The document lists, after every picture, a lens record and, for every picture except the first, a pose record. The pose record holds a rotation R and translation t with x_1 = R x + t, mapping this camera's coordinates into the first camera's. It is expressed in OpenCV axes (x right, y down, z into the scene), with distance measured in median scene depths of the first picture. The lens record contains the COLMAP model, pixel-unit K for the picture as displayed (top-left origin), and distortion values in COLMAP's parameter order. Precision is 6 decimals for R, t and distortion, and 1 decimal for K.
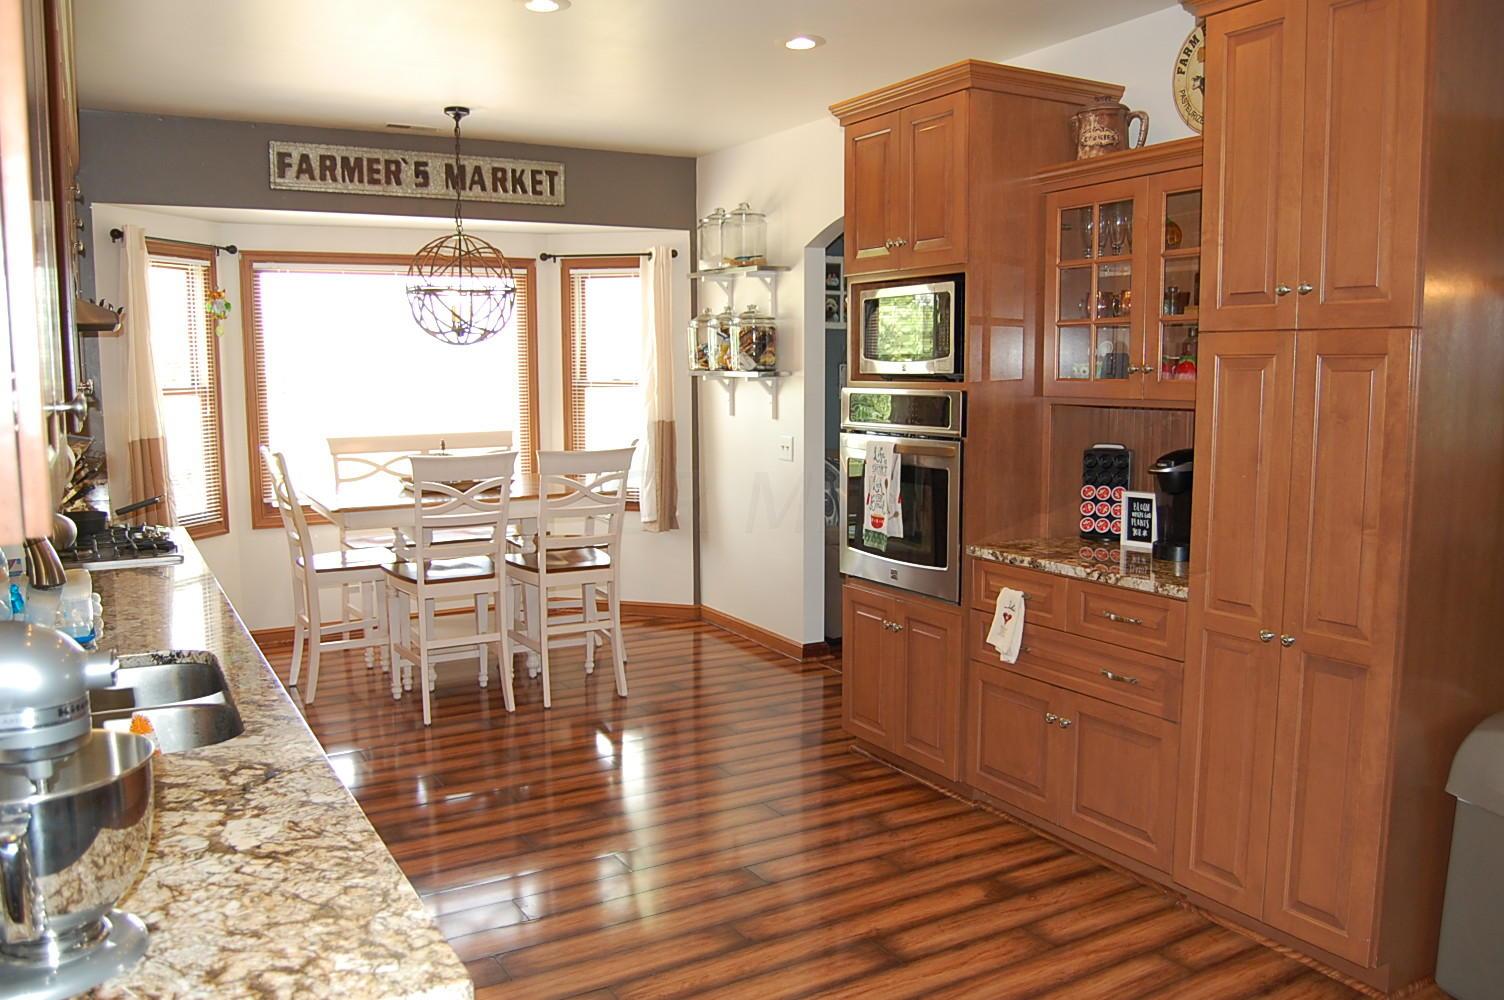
lens RADIAL K [[1184.8, 0, 749.4], [0, 1184.8, 506.4], [0, 0, 1]] dist [-0.087815, 0.032955]
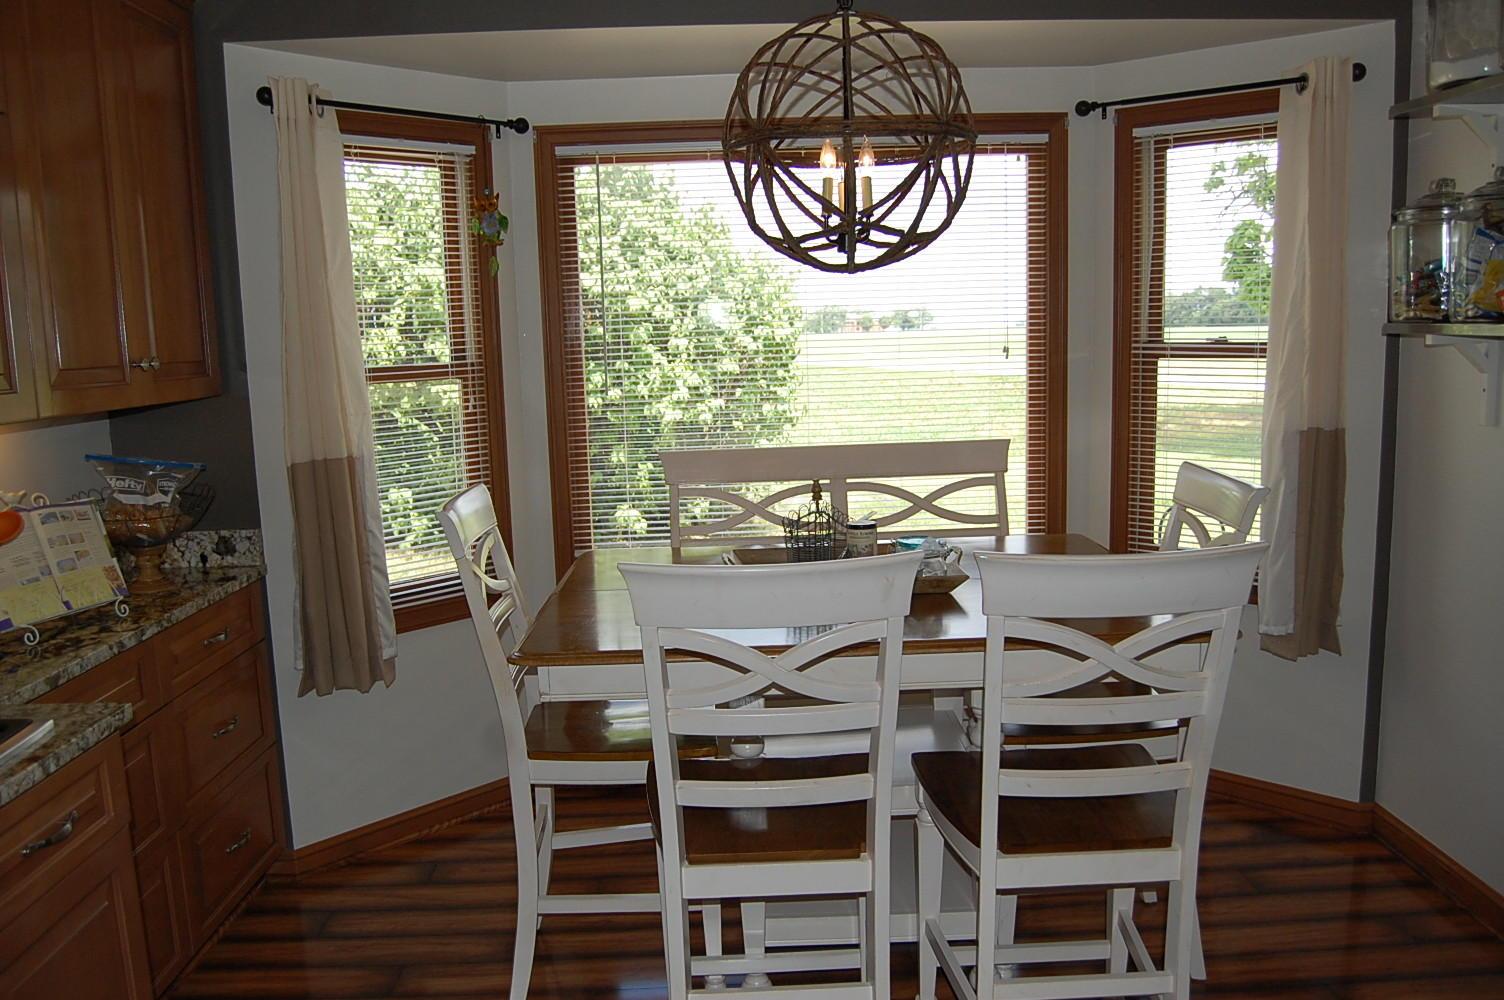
lens RADIAL K [[1184.8, 0, 748.1], [0, 1184.8, 509.7], [0, 0, 1]] dist [-0.087815, 0.032955]
pose [[0.874576, 0.054091, -0.481863, -0.047110], [-0.034703, 0.998193, 0.049065, -0.055786], [0.483646, -0.026188, 0.874872, 0.485927]]
